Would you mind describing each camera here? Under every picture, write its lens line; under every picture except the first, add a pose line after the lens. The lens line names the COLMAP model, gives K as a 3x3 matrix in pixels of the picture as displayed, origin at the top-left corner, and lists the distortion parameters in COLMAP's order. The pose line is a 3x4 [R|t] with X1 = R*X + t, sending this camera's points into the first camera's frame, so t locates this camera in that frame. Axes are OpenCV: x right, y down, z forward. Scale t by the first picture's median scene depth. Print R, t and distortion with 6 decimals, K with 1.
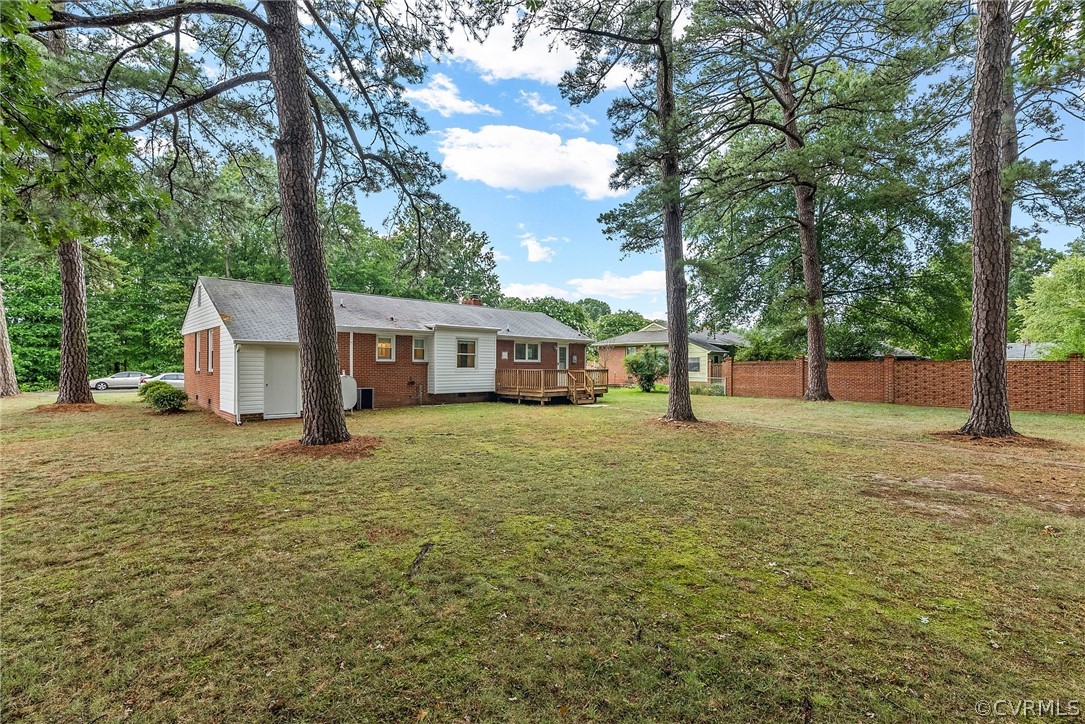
lens RADIAL K [[488.8, 0, 545.3], [0, 488.8, 363.7], [0, 0, 1]] dist [-0.011755, 0.004393]
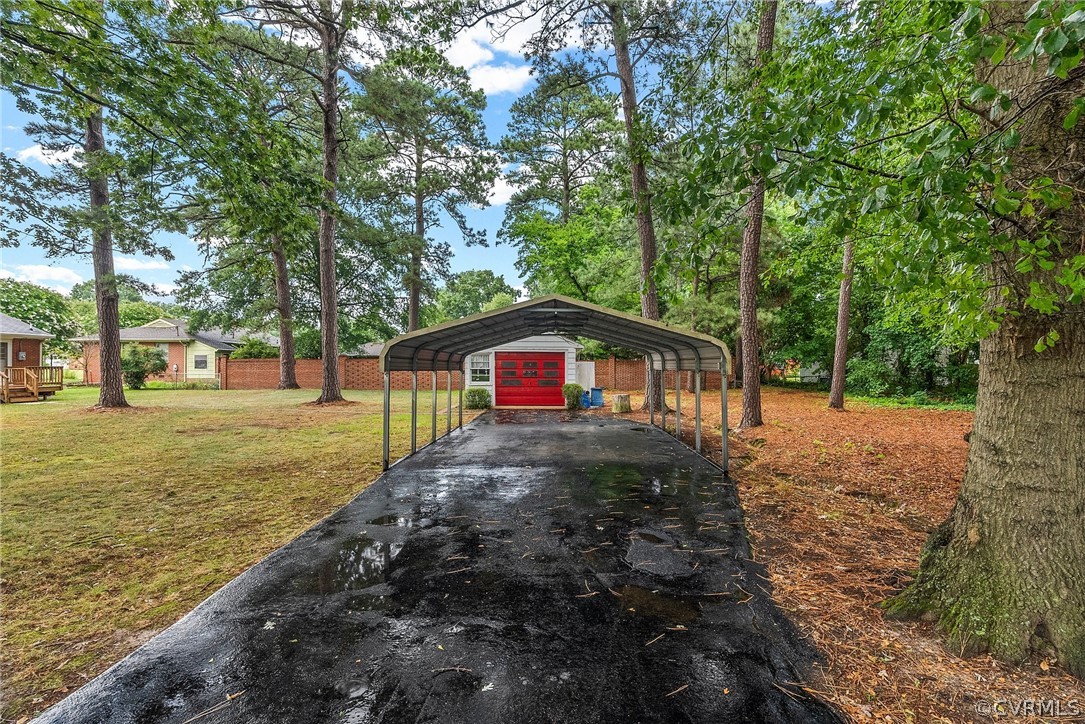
lens RADIAL K [[488.8, 0, 541.0], [0, 488.8, 362.5], [0, 0, 1]] dist [-0.011755, 0.004393]
pose [[0.692994, -0.001220, 0.720942, 0.077618], [0.000631, 0.999999, 0.001086, 0.002737], [-0.720943, -0.000297, 0.692994, -0.311904]]
